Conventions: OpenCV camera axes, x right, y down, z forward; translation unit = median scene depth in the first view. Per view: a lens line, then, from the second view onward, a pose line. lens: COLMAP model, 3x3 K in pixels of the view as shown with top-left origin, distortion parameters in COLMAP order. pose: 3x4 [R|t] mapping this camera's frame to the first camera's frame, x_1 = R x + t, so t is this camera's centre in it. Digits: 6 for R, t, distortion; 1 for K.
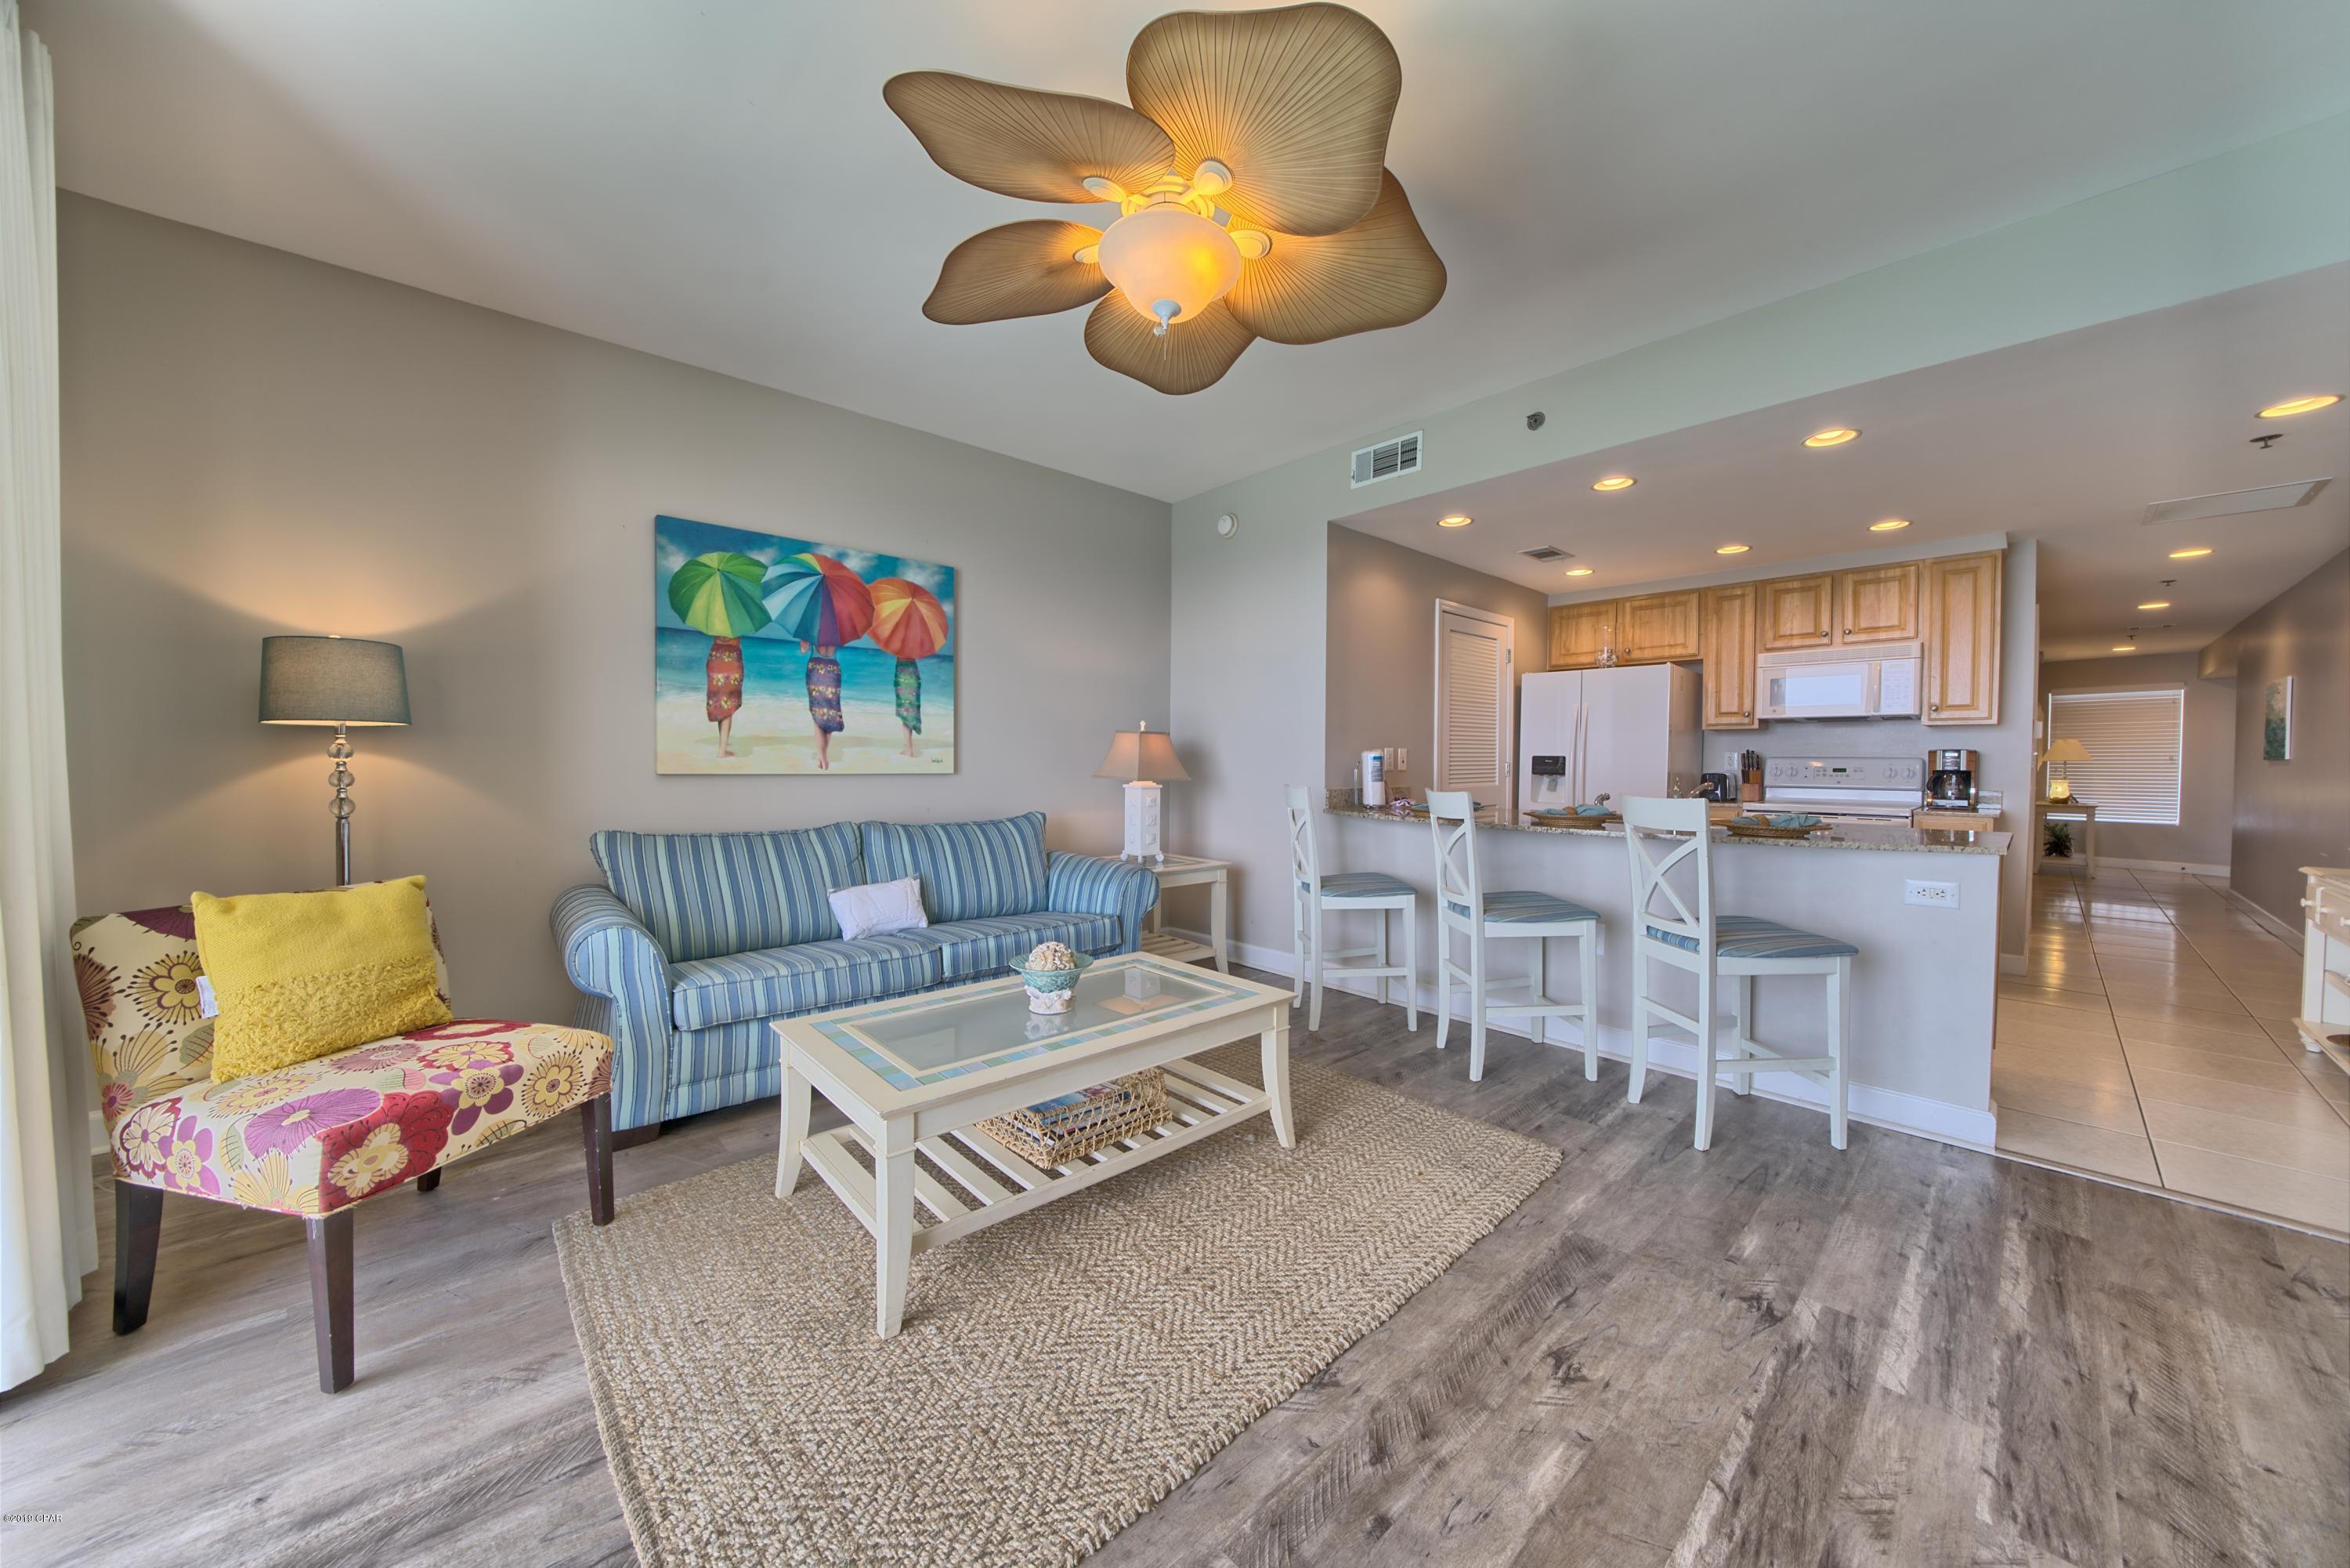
lens RADIAL K [[812.9, 0, 1170.0], [0, 812.9, 780.8], [0, 0, 1]] dist [-0.027412, 0.003312]
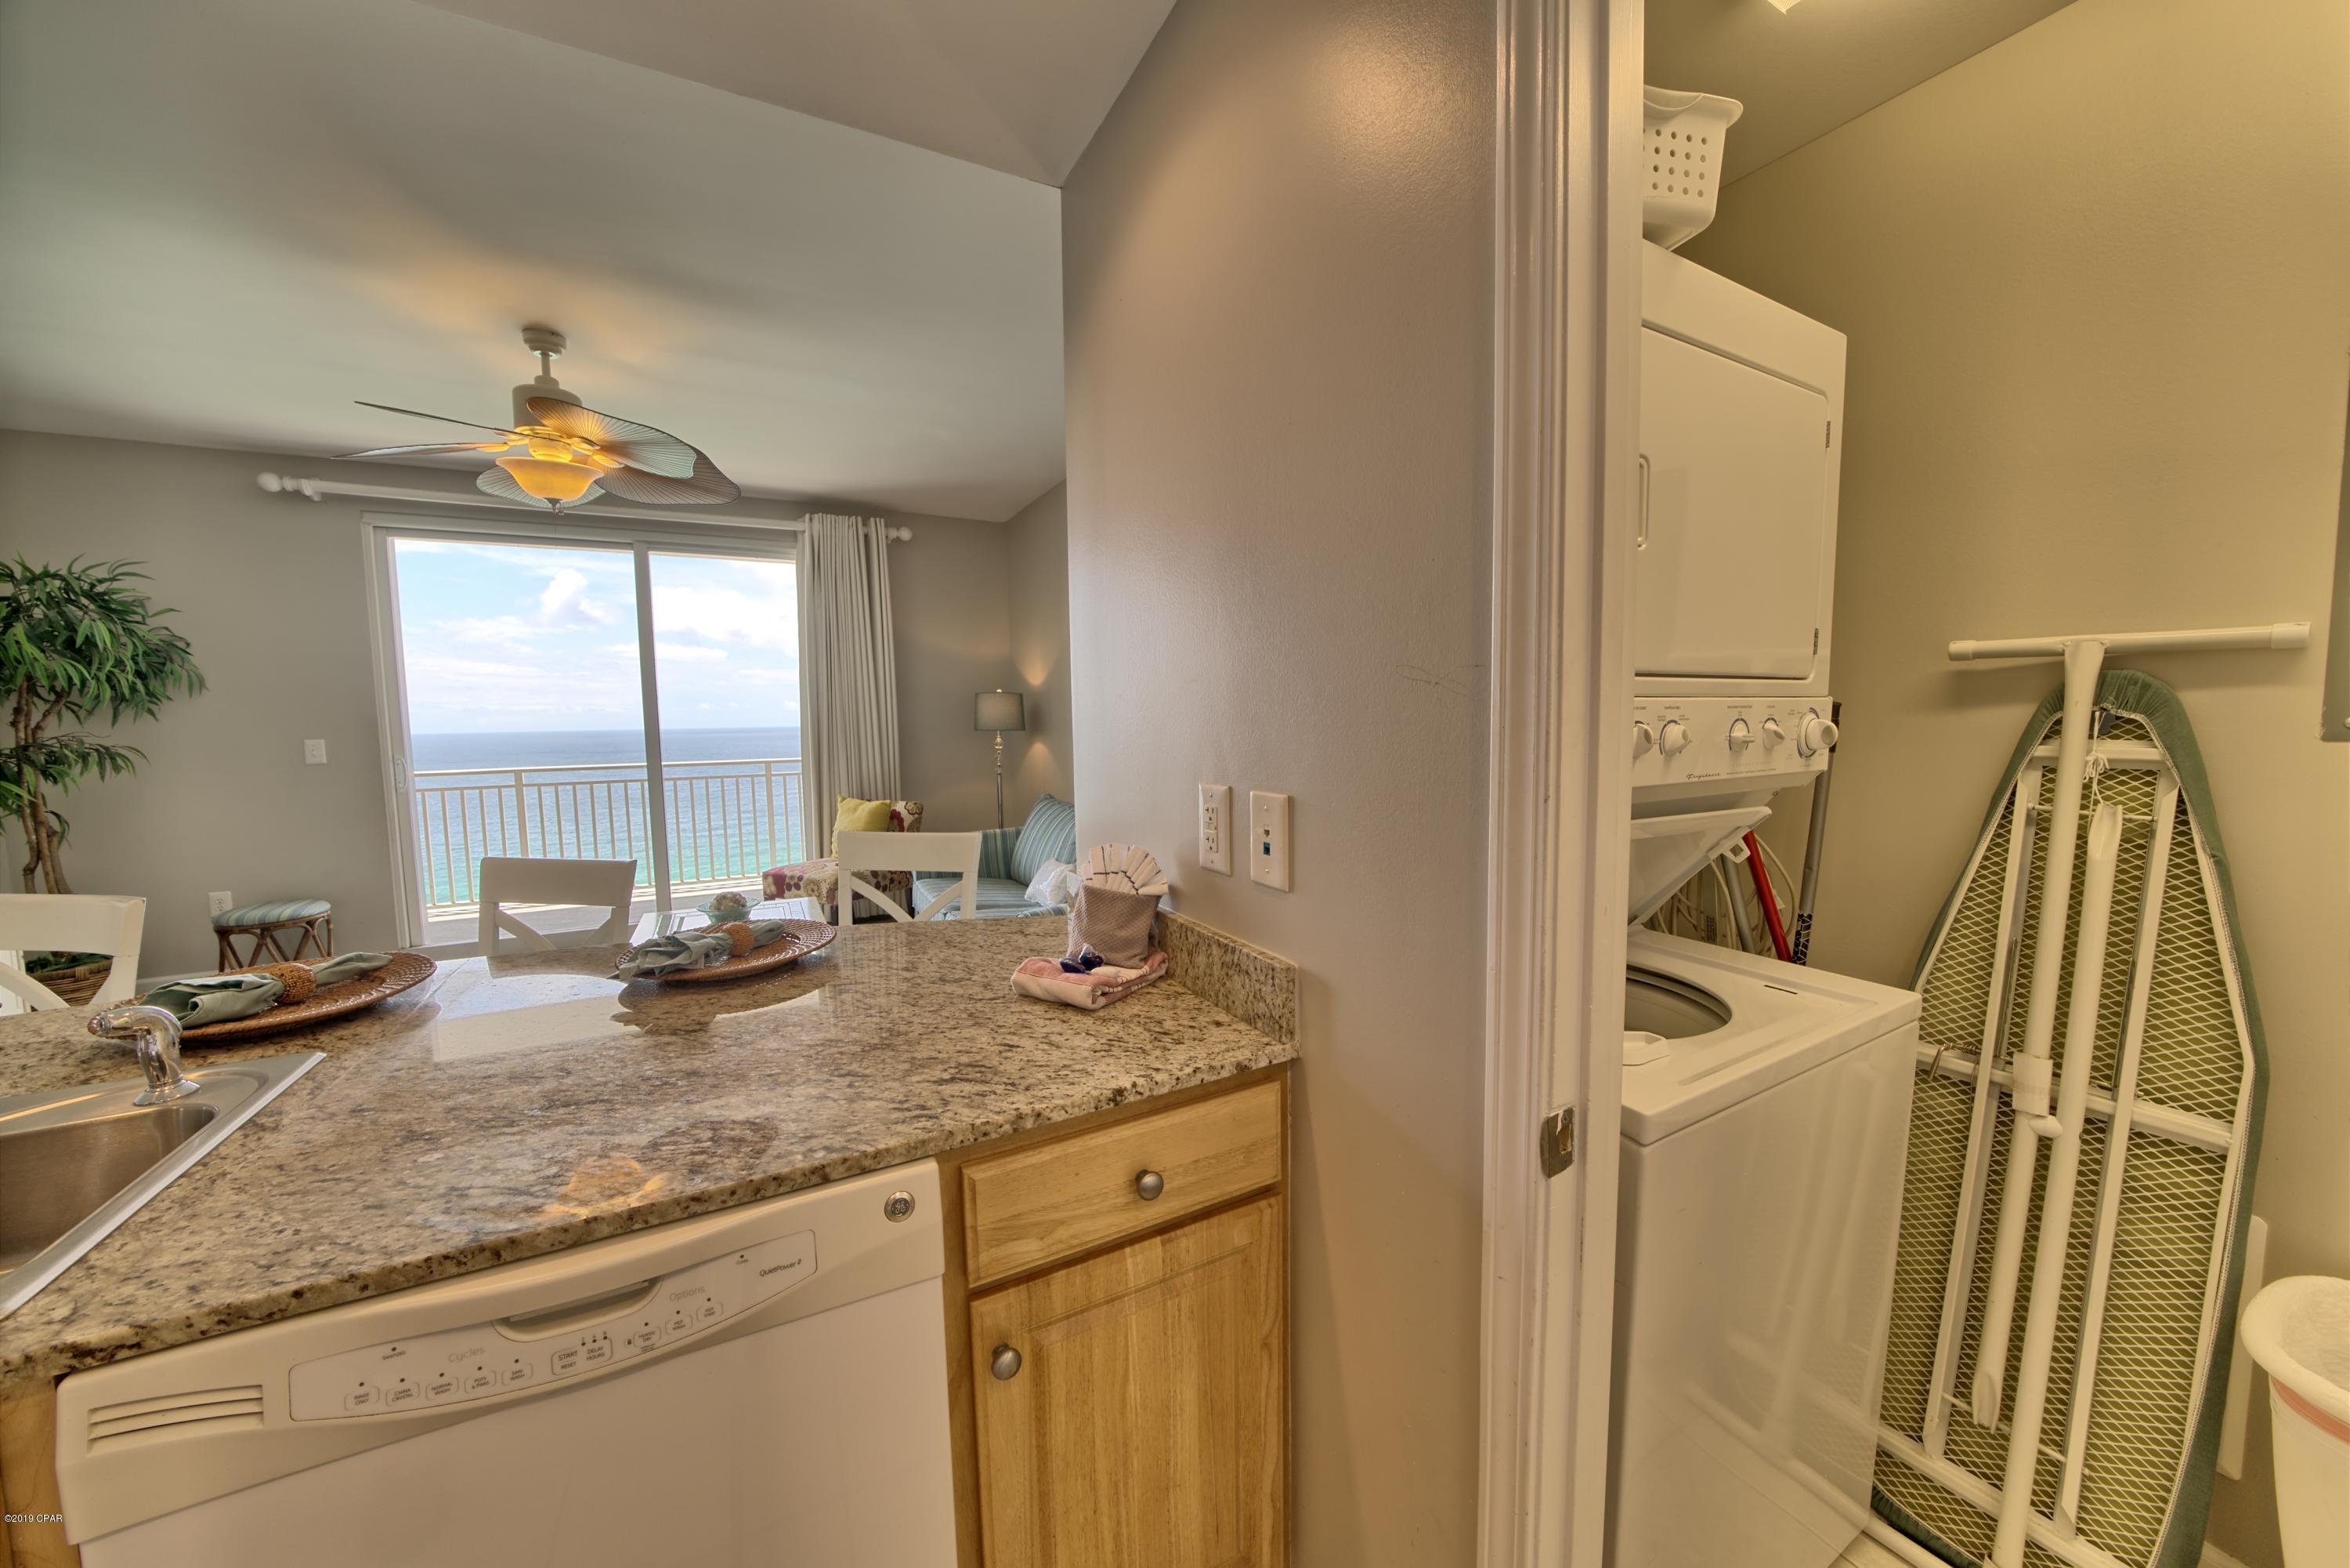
lens RADIAL K [[812.9, 0, 1170.0], [0, 812.9, 780.8], [0, 0, 1]] dist [-0.027412, 0.003312]
pose [[-0.236727, 0.077235, -0.968501, 0.660272], [-0.007355, 0.996664, 0.081279, -0.077796], [0.971548, 0.026364, -0.235370, 1.311154]]
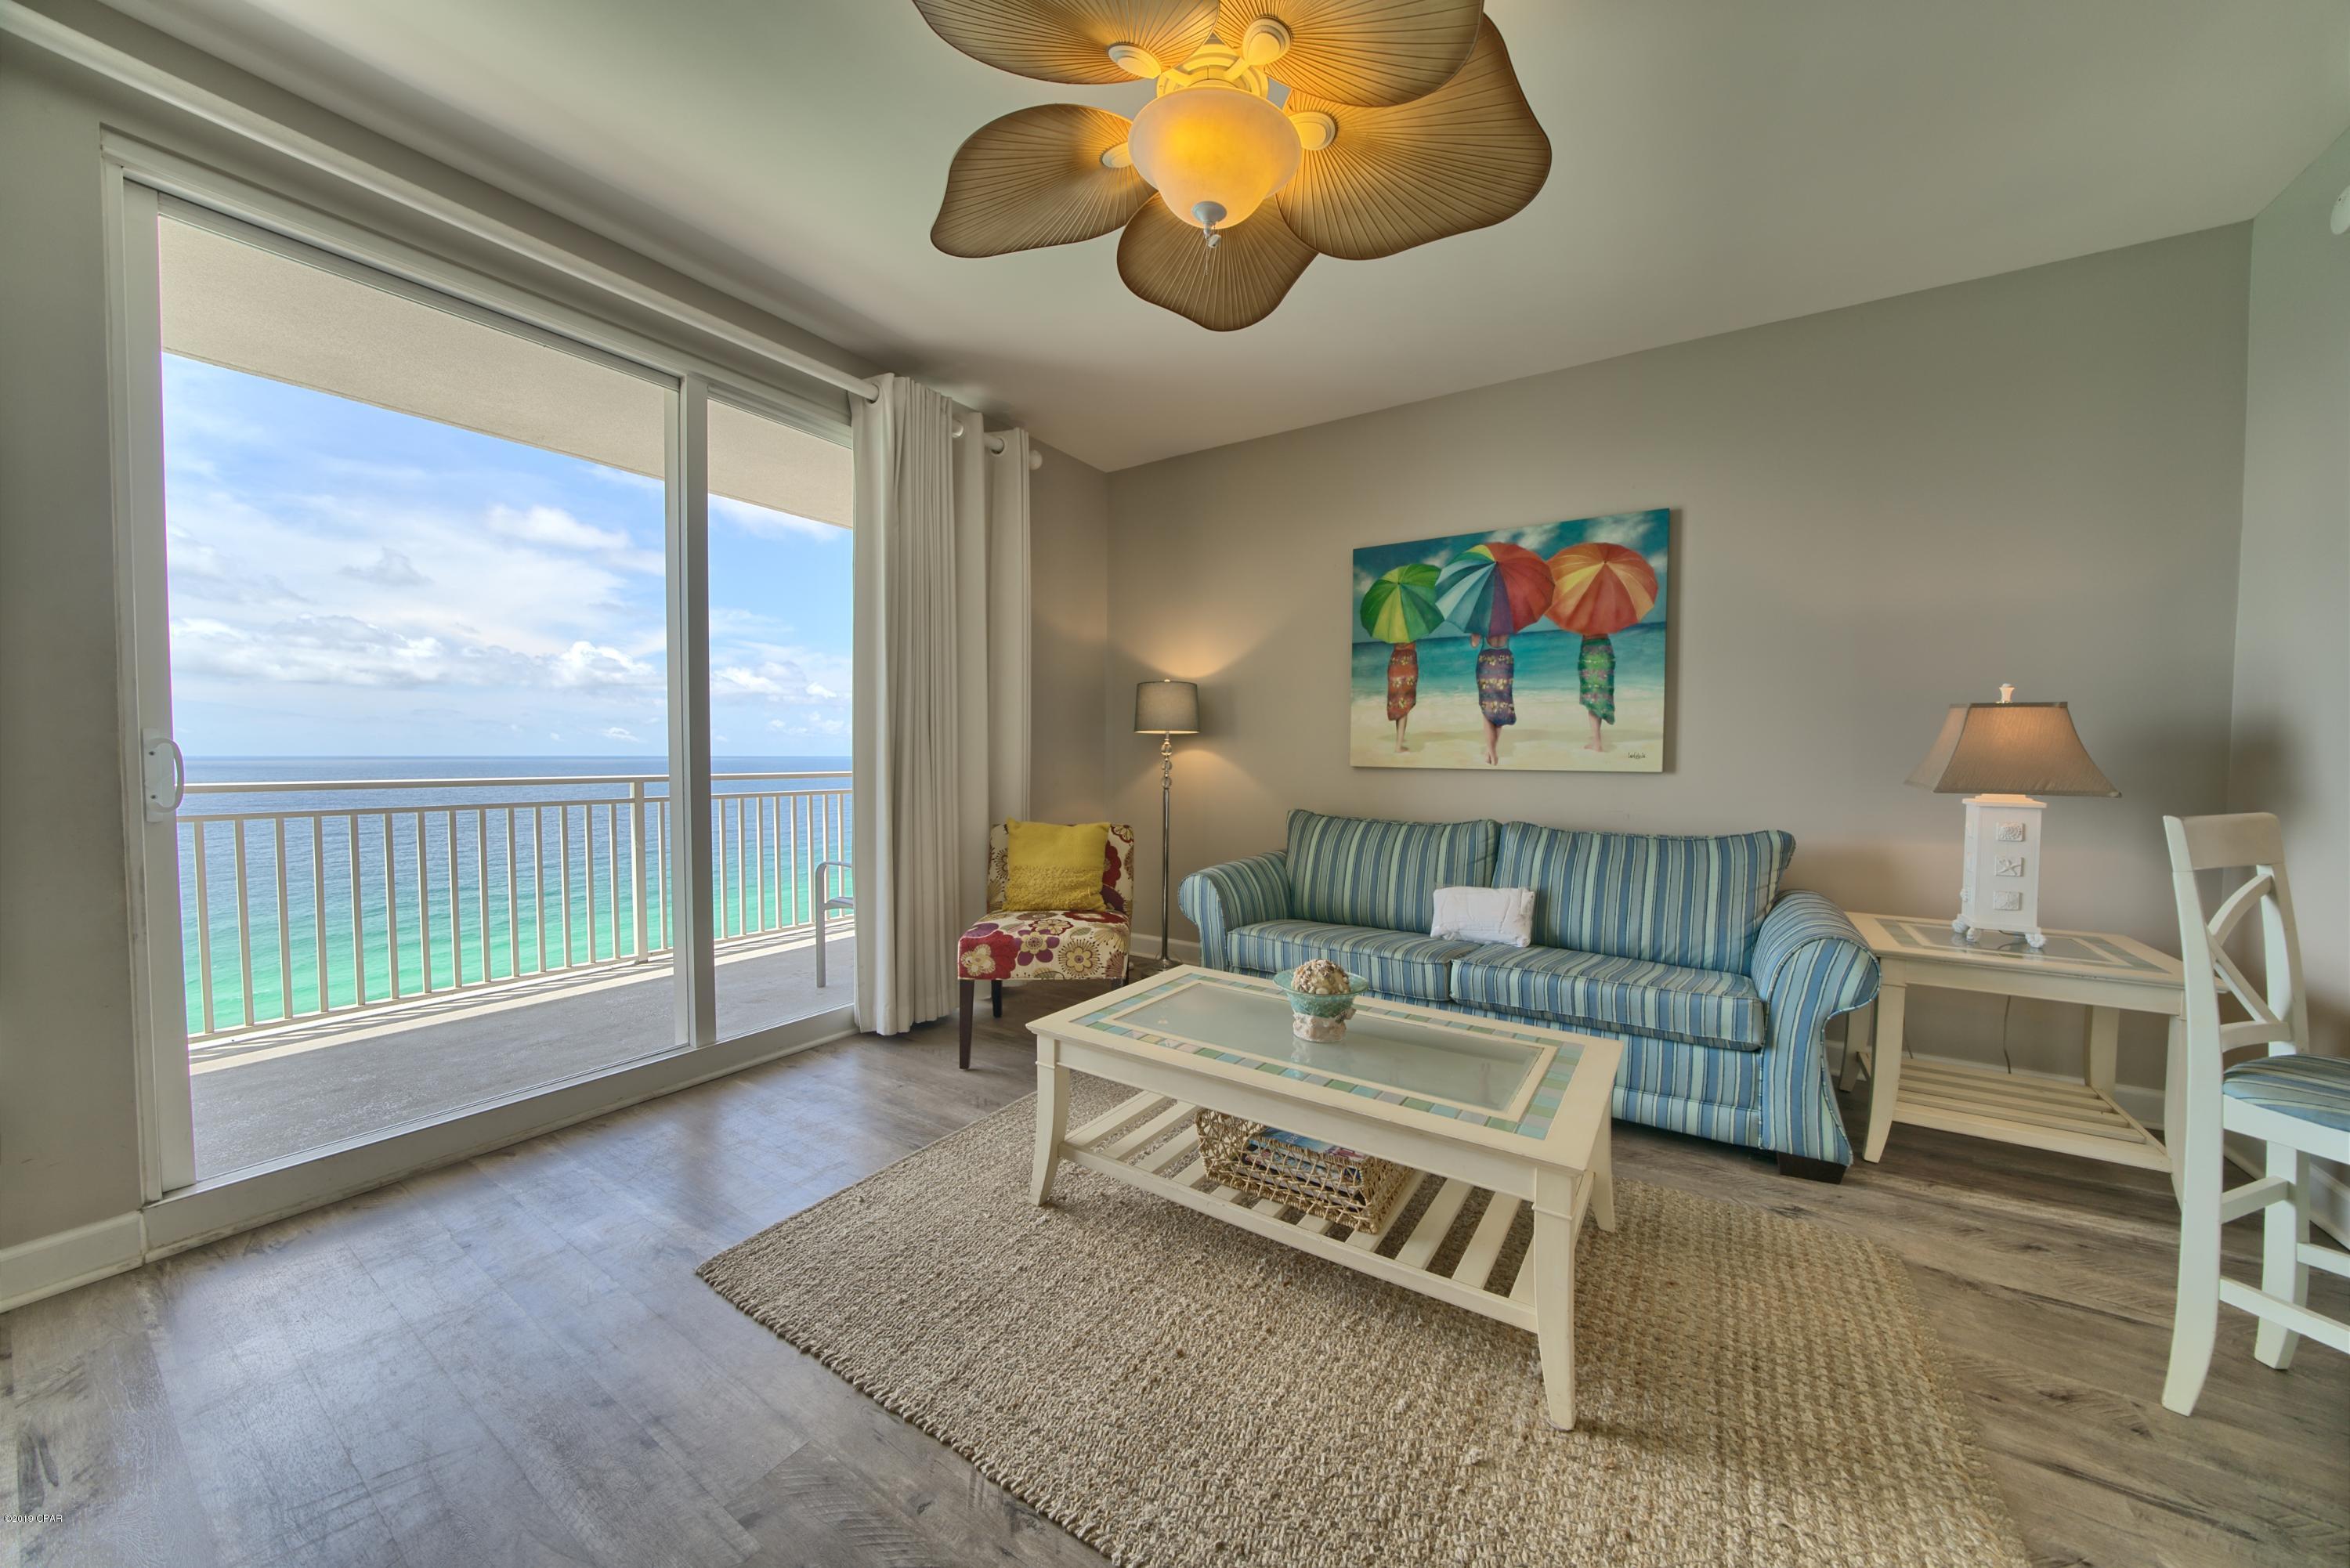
lens RADIAL K [[812.9, 0, 1170.0], [0, 812.9, 780.8], [0, 0, 1]] dist [-0.027412, 0.003312]
pose [[0.248761, 0.027044, -0.968187, 0.408153], [-0.028080, 0.999391, 0.020701, -0.004070], [0.968158, 0.022037, 0.249369, 0.385152]]
